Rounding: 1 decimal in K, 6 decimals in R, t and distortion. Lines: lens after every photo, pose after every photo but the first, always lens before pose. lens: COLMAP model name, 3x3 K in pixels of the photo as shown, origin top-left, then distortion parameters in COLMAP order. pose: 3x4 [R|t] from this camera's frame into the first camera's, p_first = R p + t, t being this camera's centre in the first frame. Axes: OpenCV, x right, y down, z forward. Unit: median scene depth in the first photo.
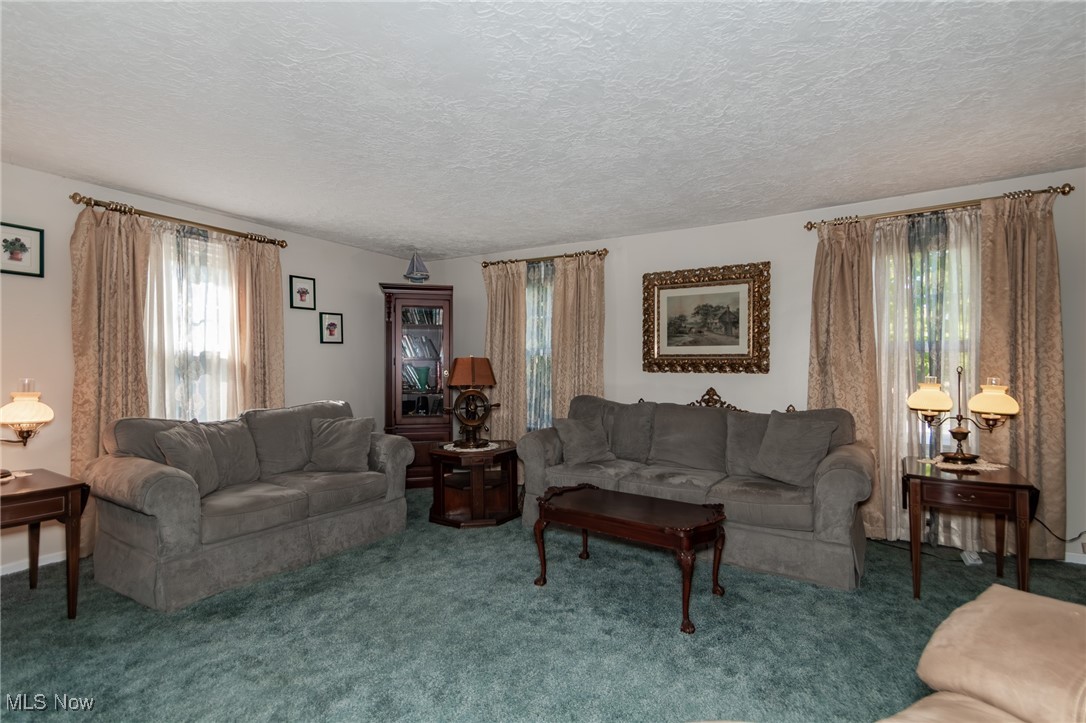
lens RADIAL K [[515.9, 0, 541.4], [0, 515.9, 367.0], [0, 0, 1]] dist [0.016499, 0.000595]
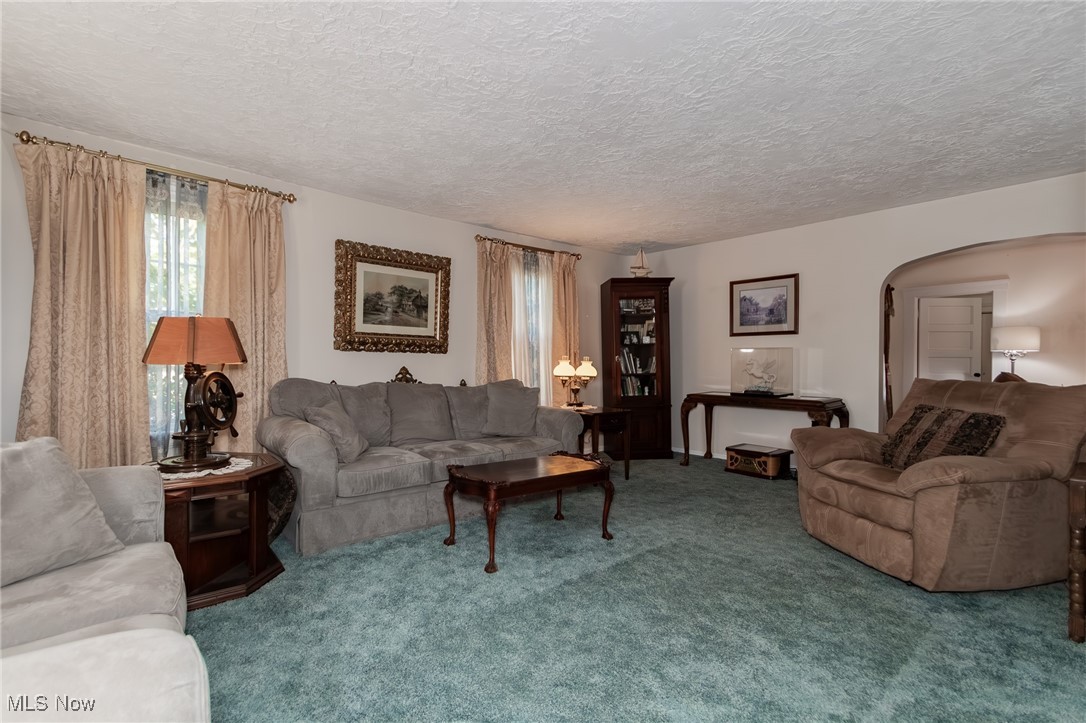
lens RADIAL K [[515.9, 0, 541.5], [0, 515.9, 363.8], [0, 0, 1]] dist [0.016499, 0.000595]
pose [[0.285360, -0.005891, 0.958402, -0.567570], [-0.018363, 0.999764, 0.011613, 0.016266], [-0.958245, -0.020913, 0.285184, 0.419607]]
